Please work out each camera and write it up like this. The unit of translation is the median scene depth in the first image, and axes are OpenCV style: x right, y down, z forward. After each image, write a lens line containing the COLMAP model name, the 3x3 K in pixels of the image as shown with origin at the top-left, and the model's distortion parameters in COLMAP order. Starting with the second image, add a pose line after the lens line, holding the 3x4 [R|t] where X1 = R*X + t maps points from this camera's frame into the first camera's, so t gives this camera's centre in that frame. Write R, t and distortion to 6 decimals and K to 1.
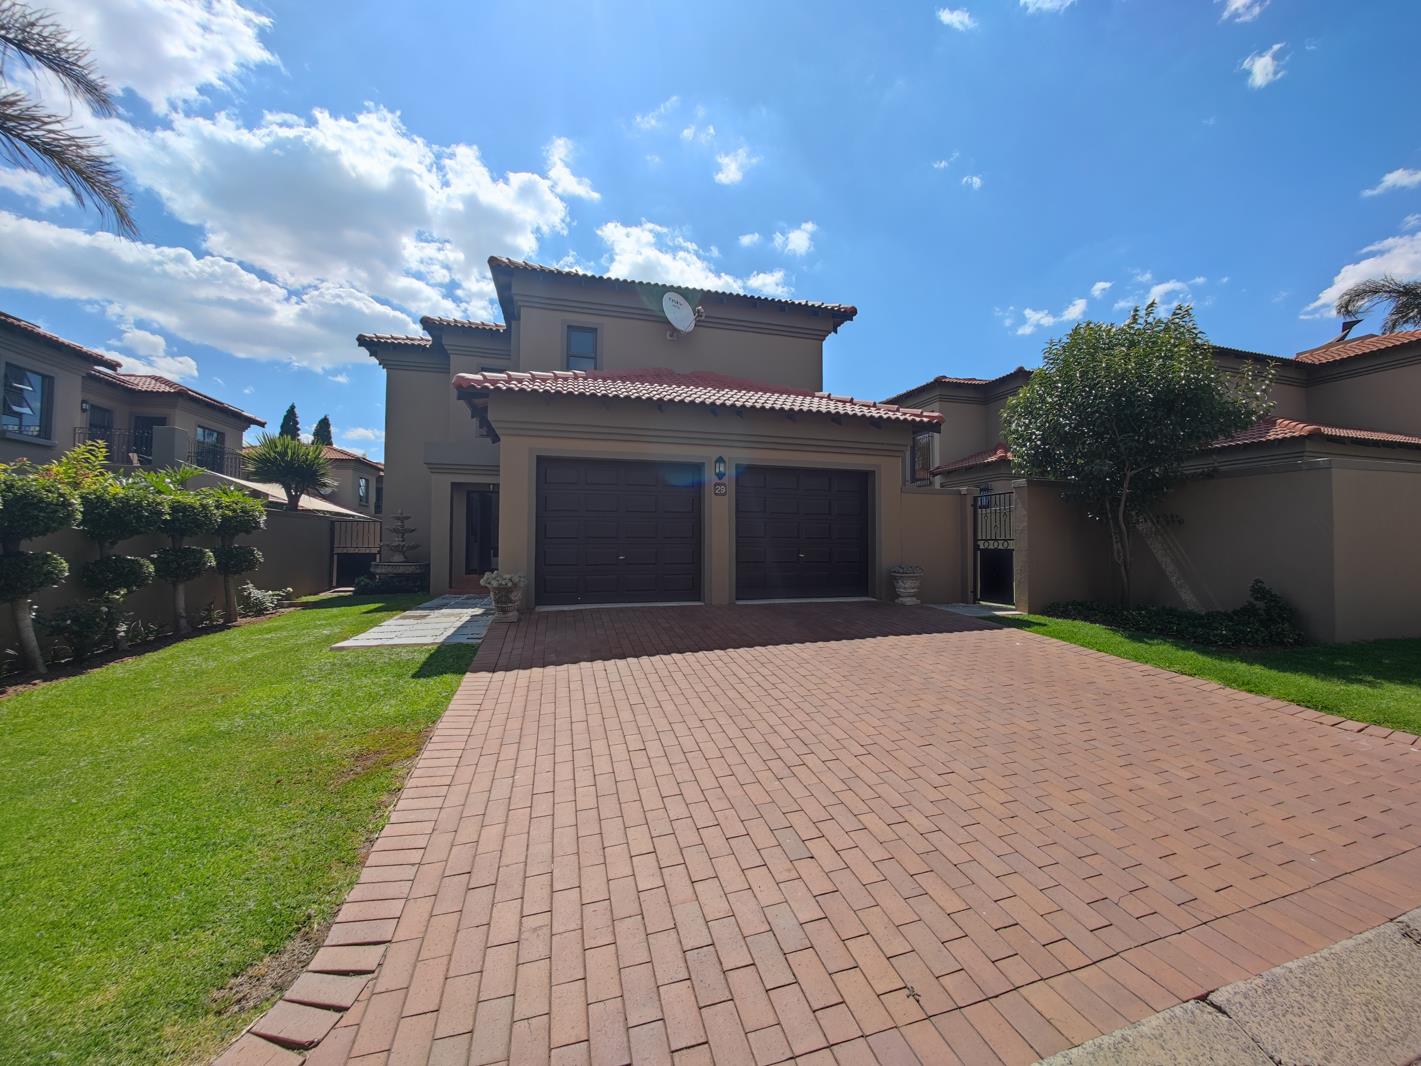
lens RADIAL K [[537.9, 0, 714.2], [0, 537.9, 526.5], [0, 0, 1]] dist [-0.000104, -0.006098]
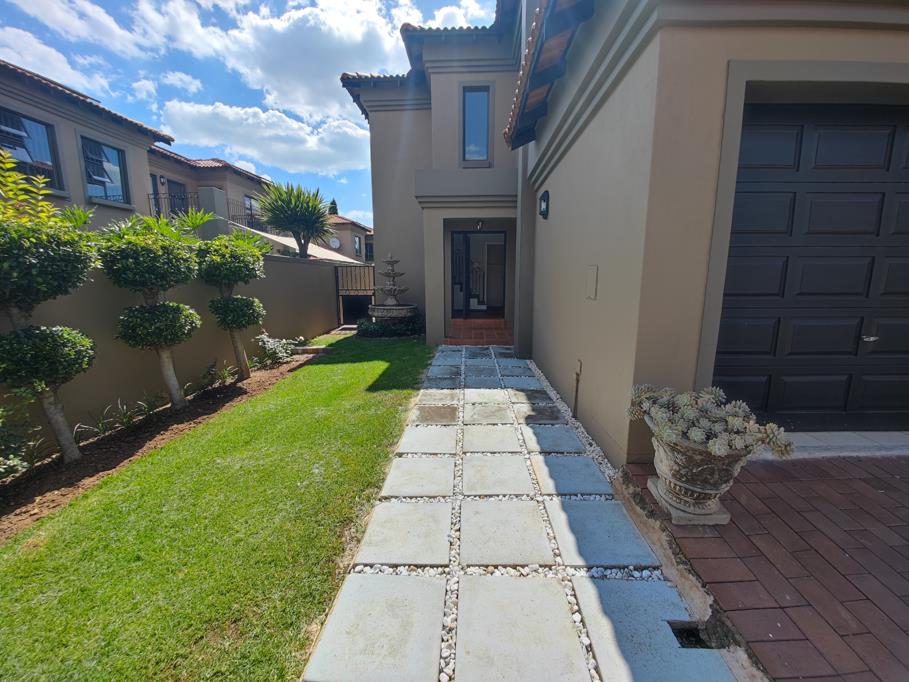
lens RADIAL K [[344.1, 0, 456.9], [0, 344.1, 336.9], [0, 0, 1]] dist [-0.000104, -0.006098]
pose [[0.951106, 0.038987, -0.306393, -0.214541], [0.021794, 0.981057, 0.192488, -0.000275], [0.308093, -0.189754, 0.932240, 0.332703]]
